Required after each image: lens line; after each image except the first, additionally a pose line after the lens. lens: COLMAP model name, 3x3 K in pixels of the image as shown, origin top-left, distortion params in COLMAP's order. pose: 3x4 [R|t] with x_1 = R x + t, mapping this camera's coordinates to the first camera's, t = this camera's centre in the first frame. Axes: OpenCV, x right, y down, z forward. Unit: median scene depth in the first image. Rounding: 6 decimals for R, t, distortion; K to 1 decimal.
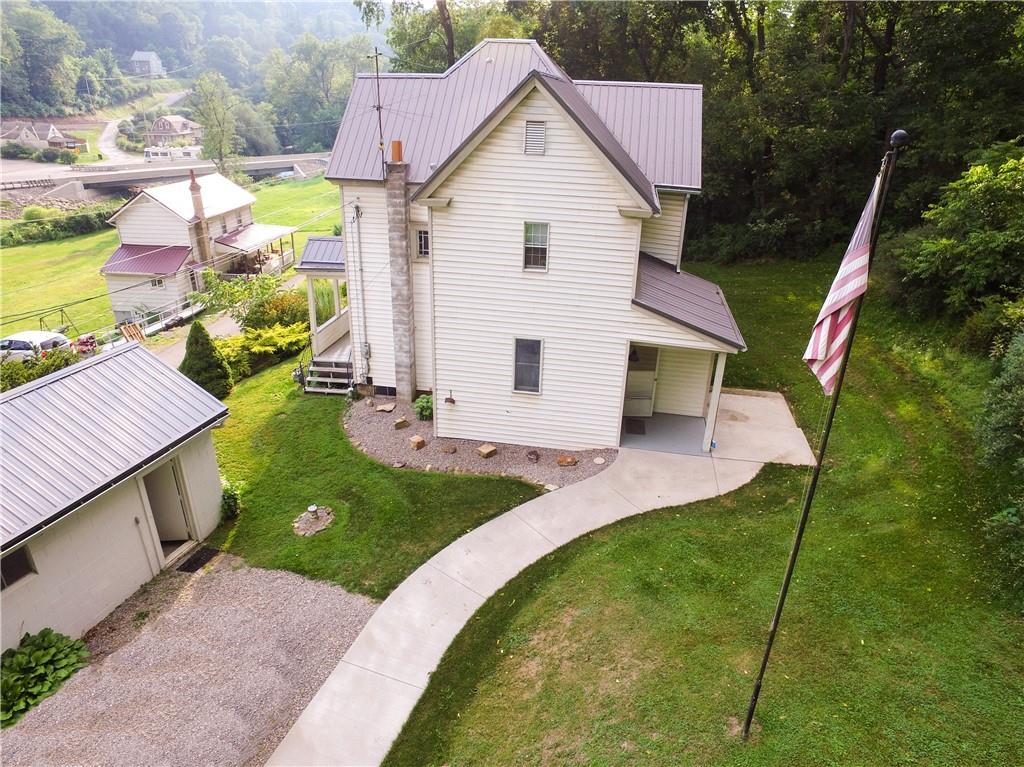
lens RADIAL K [[685.7, 0, 512.0], [0, 685.7, 383.5], [0, 0, 1]] dist [-0.128028, 0.104345]
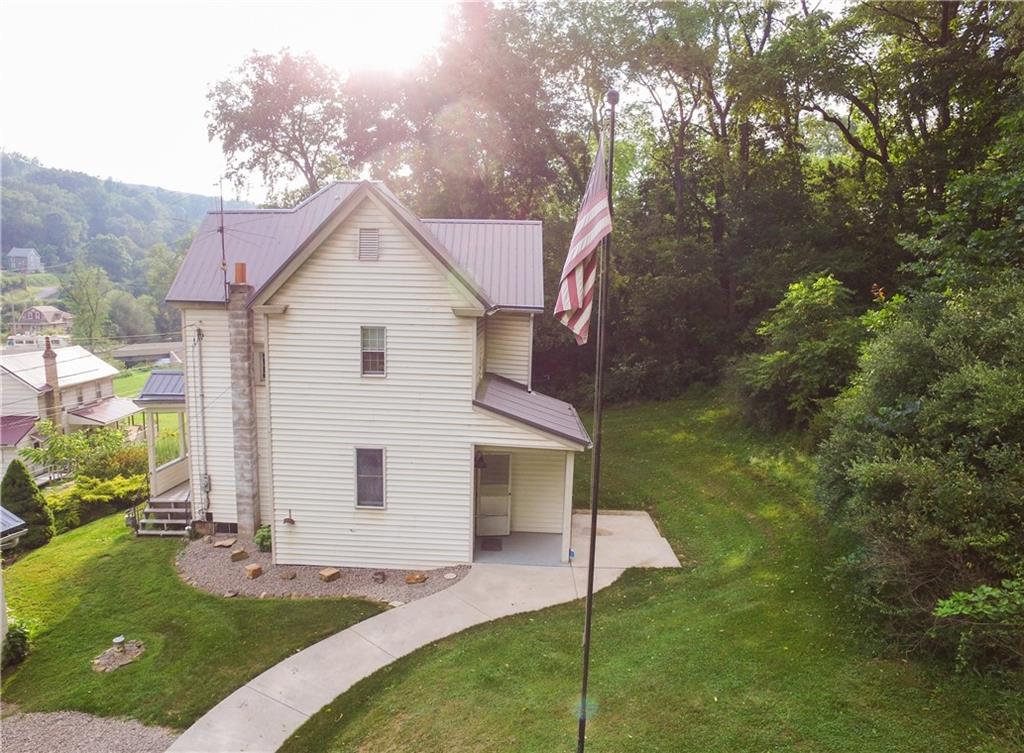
lens RADIAL K [[704.4, 0, 497.9], [0, 704.4, 378.1], [0, 0, 1]] dist [-0.129924, 0.104353]
pose [[0.990371, -0.024492, 0.136258, 0.067820], [0.061763, 0.959016, -0.276537, 0.118507], [-0.123900, 0.282290, 0.951294, 0.015860]]
